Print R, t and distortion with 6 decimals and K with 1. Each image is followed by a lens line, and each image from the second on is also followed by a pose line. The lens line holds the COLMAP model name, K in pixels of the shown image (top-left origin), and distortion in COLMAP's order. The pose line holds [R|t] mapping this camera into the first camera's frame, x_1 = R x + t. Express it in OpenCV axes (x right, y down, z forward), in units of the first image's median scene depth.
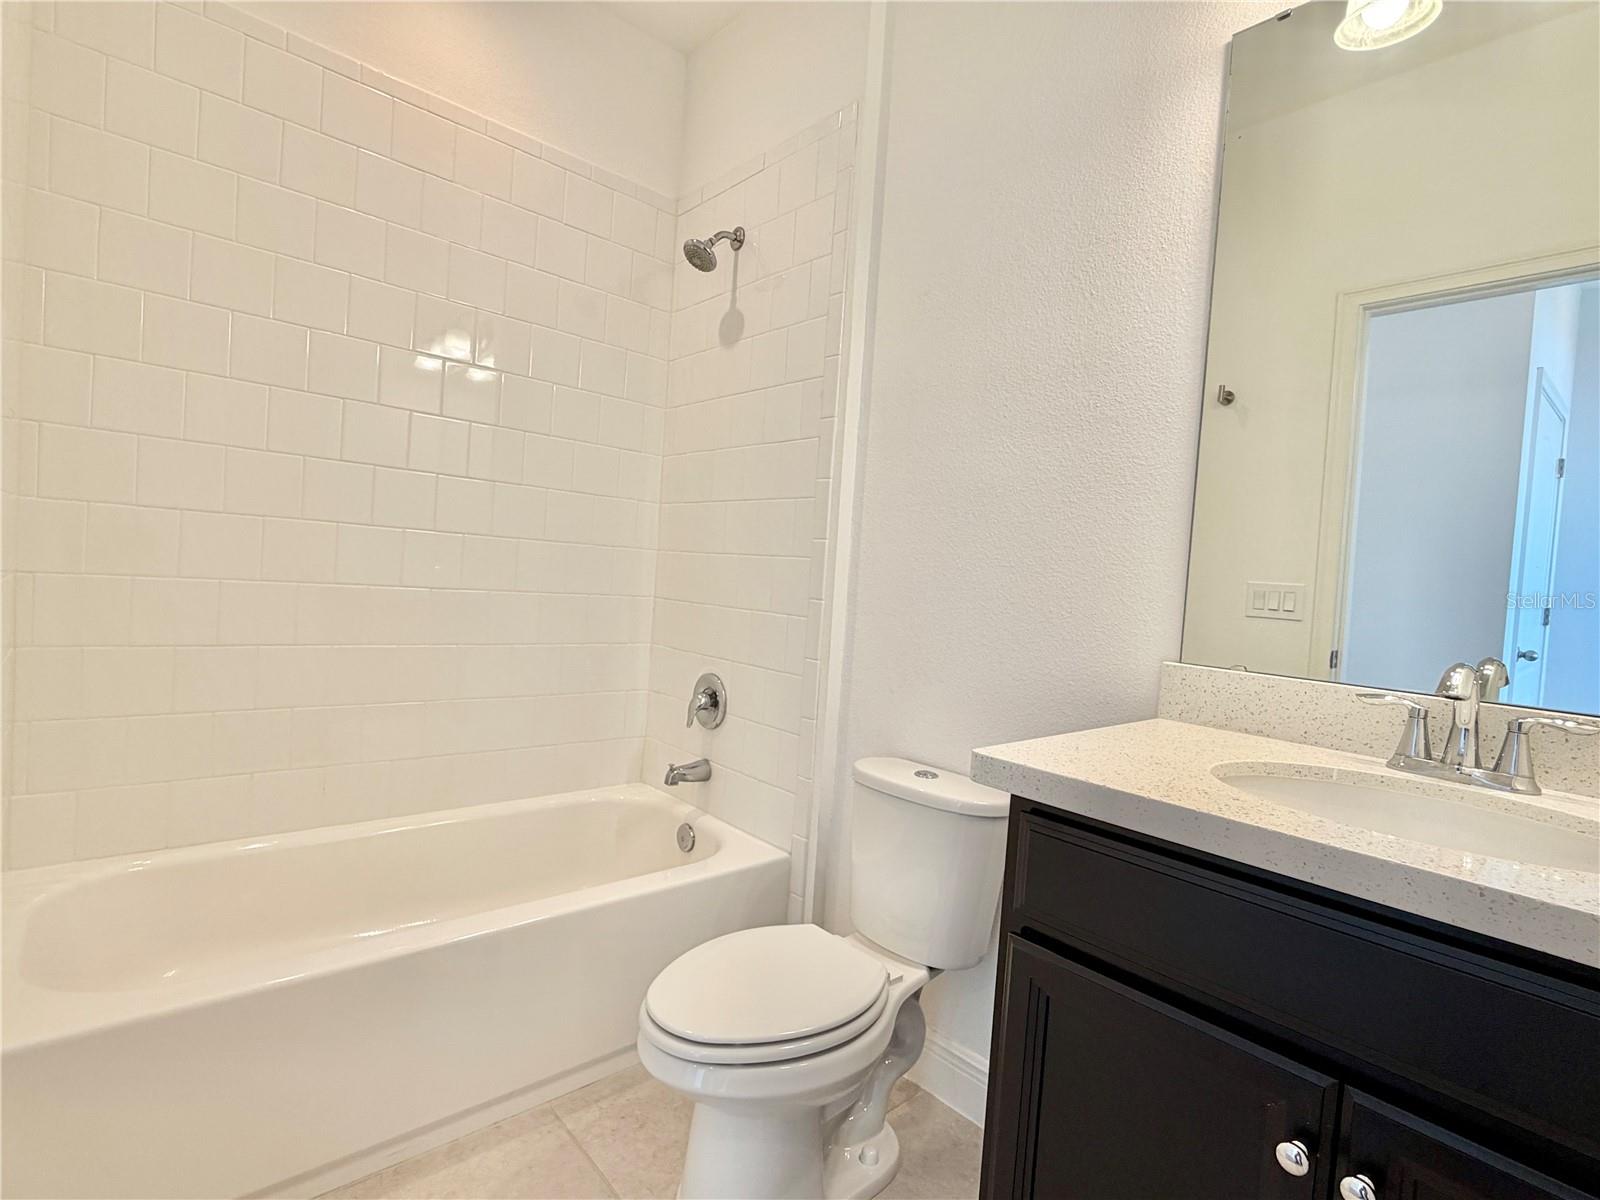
lens RADIAL K [[775.1, 0, 793.9], [0, 775.1, 606.0], [0, 0, 1]] dist [0.001298, -0.000559]
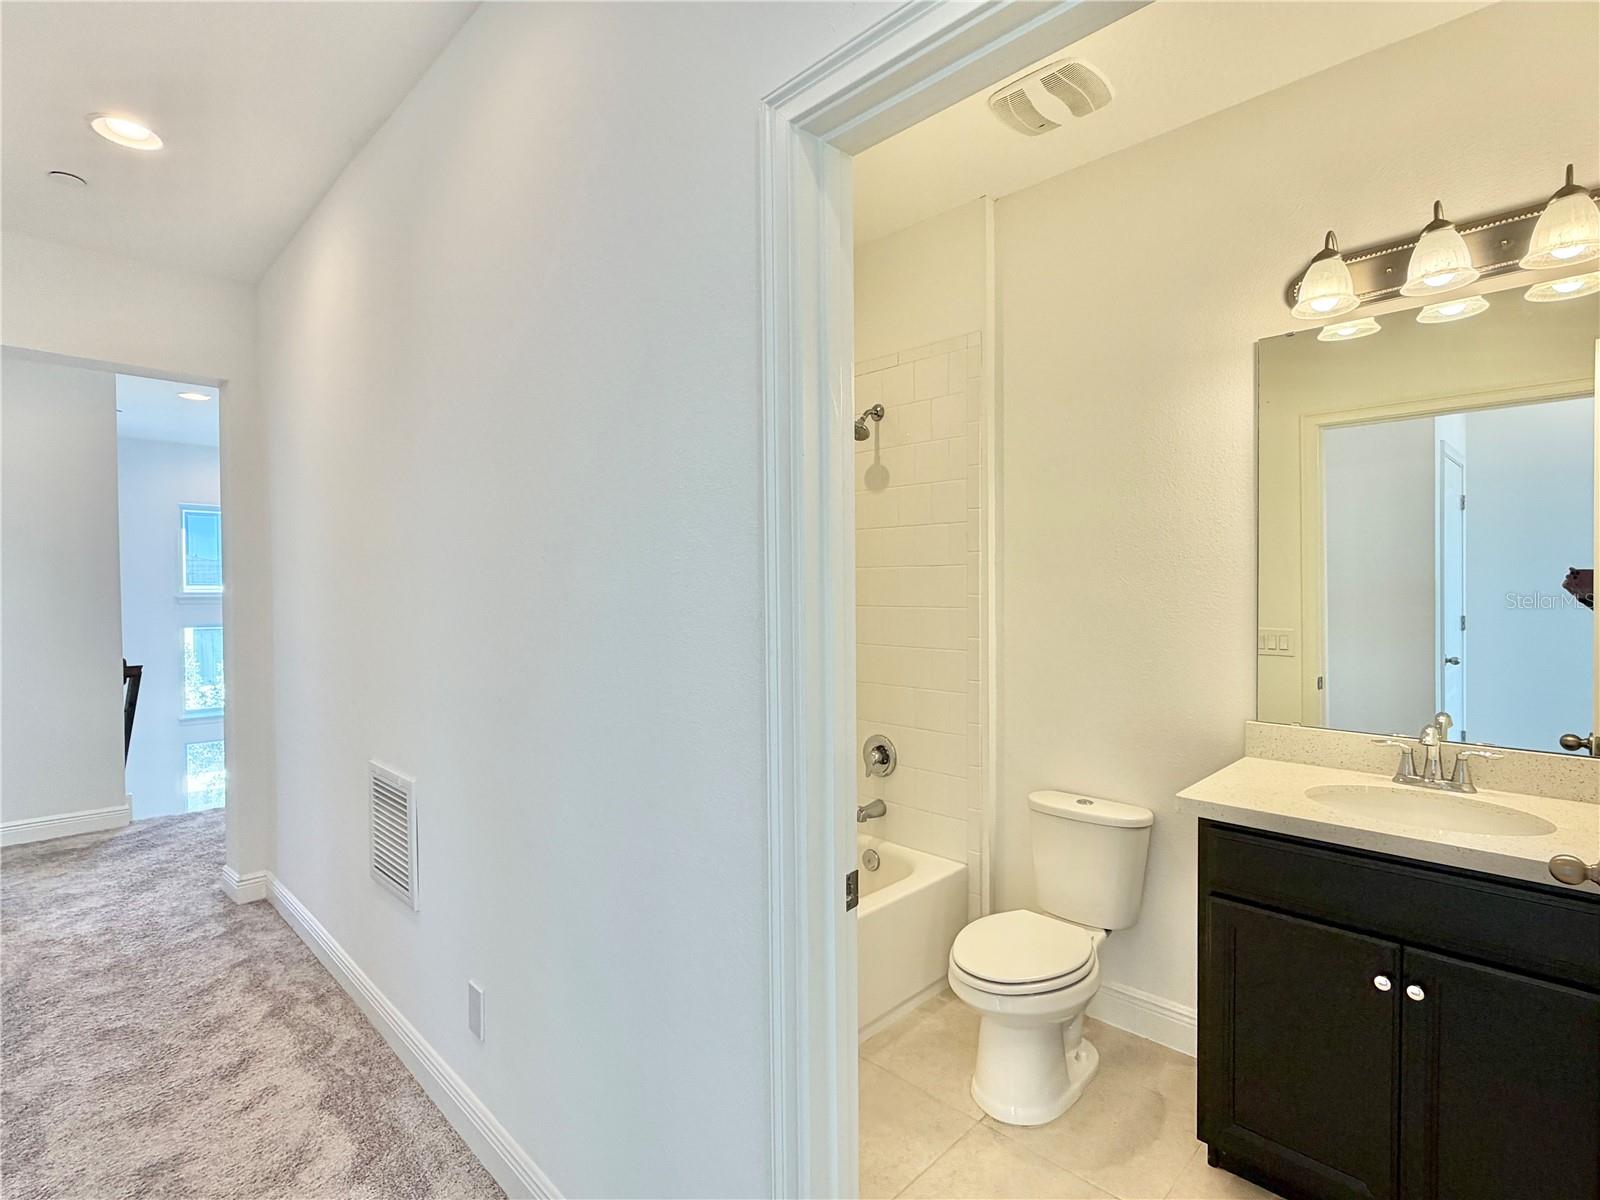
lens RADIAL K [[775.1, 0, 792.4], [0, 775.1, 603.3], [0, 0, 1]] dist [0.001298, -0.000559]
pose [[0.995414, -0.073741, 0.060939, -0.437588], [0.074842, 0.997067, -0.015980, -0.176119], [-0.059582, 0.020467, 0.998014, -0.447944]]
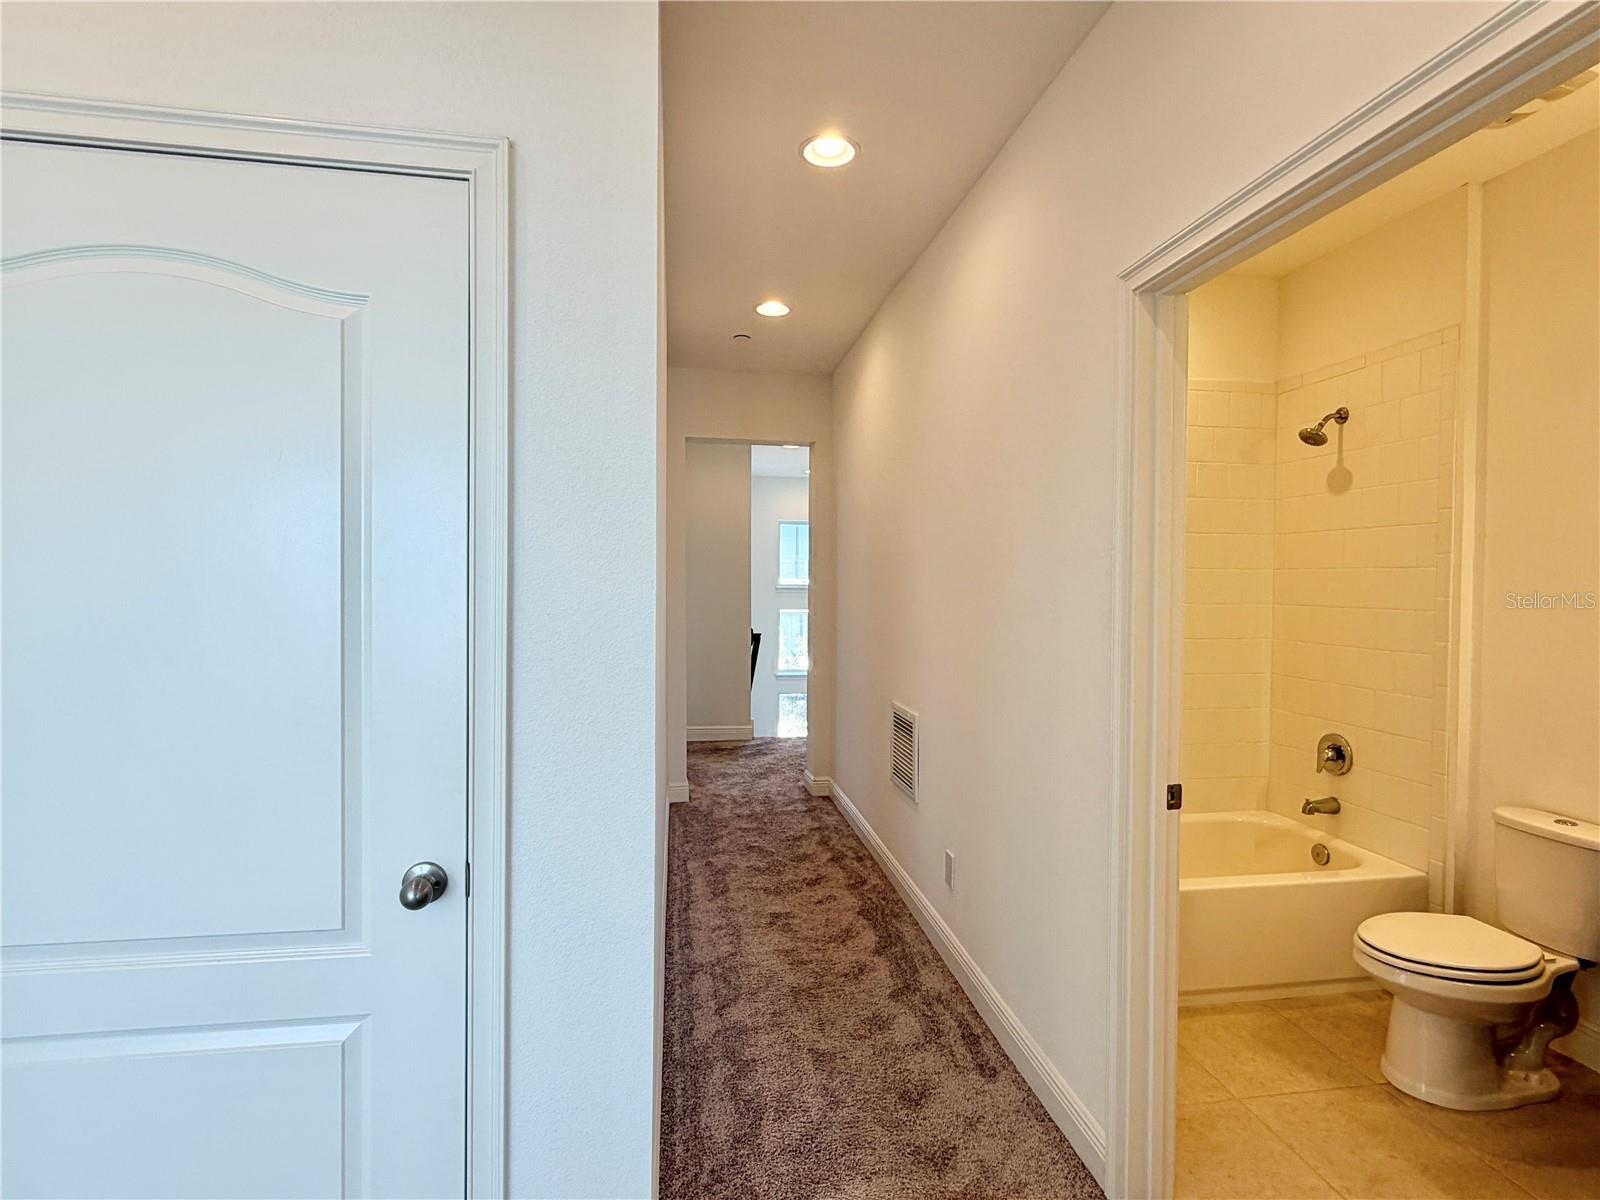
lens RADIAL K [[775.1, 0, 798.3], [0, 775.1, 602.5], [0, 0, 1]] dist [0.001298, -0.000559]
pose [[0.841037, -0.048416, -0.538807, -0.210331], [0.029380, 0.998605, -0.043874, -0.150653], [0.540179, 0.021070, 0.841286, -0.890050]]
